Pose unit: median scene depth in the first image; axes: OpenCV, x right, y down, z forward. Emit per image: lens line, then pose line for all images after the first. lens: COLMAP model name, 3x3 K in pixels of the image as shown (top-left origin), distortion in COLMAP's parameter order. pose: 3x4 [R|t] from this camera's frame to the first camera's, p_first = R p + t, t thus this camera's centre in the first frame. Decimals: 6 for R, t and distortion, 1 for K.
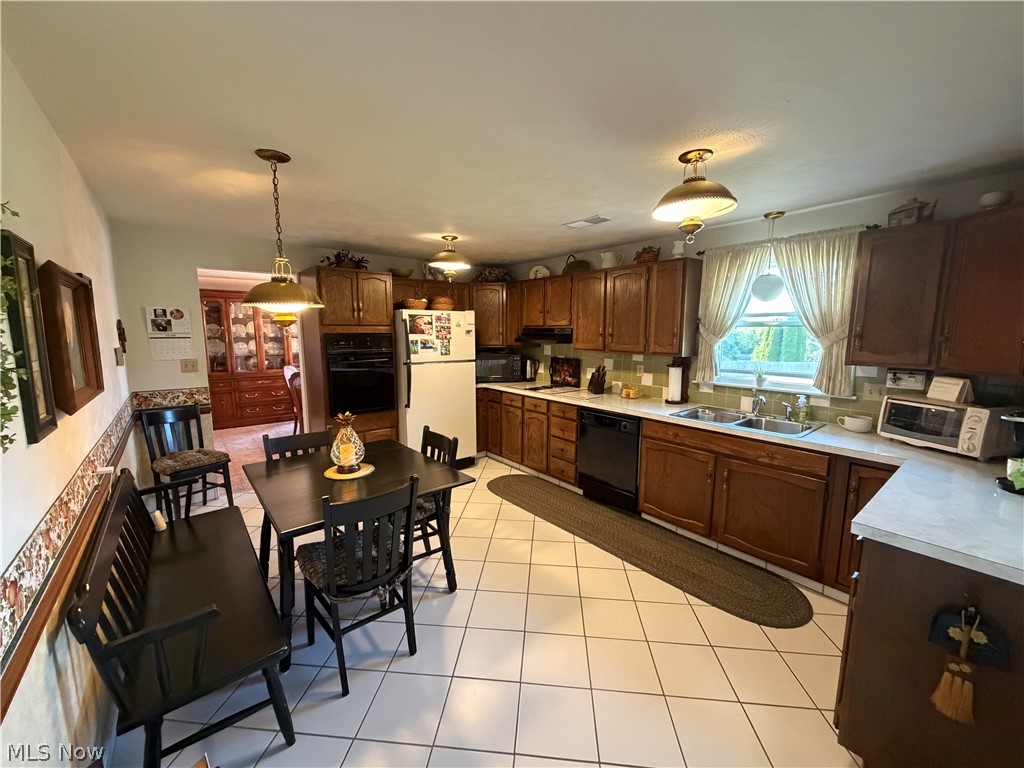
lens RADIAL K [[409.1, 0, 507.7], [0, 409.1, 384.5], [0, 0, 1]] dist [-0.000752, -0.000002]
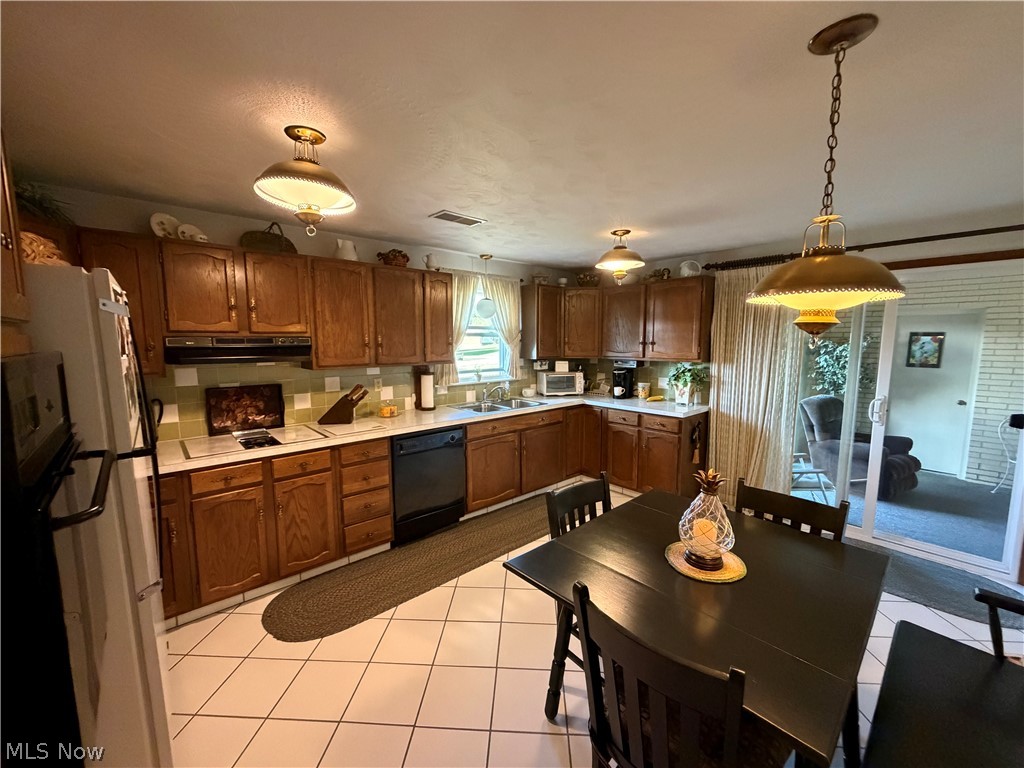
lens RADIAL K [[409.1, 0, 508.1], [0, 409.1, 385.7], [0, 0, 1]] dist [-0.000752, -0.000002]
pose [[-0.050925, -0.111307, 0.992480, -0.660958], [0.135520, 0.983808, 0.117288, -0.114716], [-0.989465, 0.140474, -0.035016, 0.876491]]
